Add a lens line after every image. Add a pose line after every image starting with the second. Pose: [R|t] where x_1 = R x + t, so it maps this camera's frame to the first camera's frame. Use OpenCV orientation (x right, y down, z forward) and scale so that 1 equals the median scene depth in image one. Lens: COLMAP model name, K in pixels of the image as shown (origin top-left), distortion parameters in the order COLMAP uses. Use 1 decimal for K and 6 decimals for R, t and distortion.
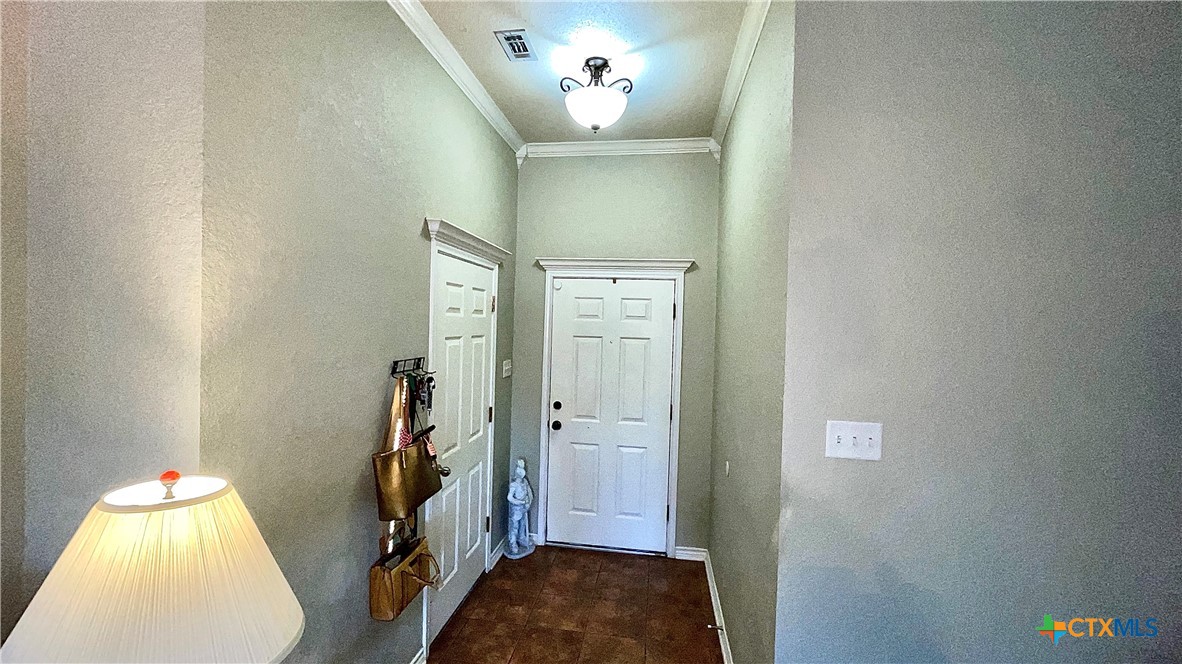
lens RADIAL K [[480.5, 0, 590.9], [0, 480.5, 331.7], [0, 0, 1]] dist [-0.002668, 0.000087]
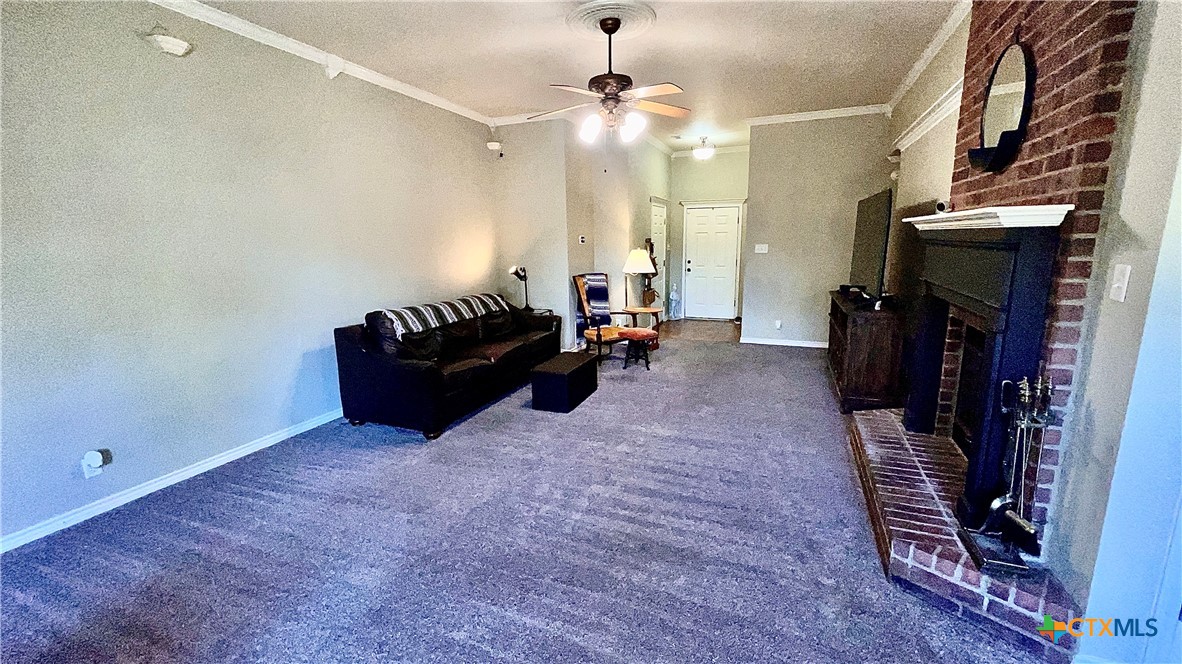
lens RADIAL K [[480.5, 0, 593.4], [0, 480.5, 335.4], [0, 0, 1]] dist [-0.002668, 0.000087]
pose [[0.969782, 0.005822, -0.243903, 0.059305], [0.036731, 0.984836, 0.169555, 0.091148], [0.241192, -0.173390, 0.954862, -1.590399]]
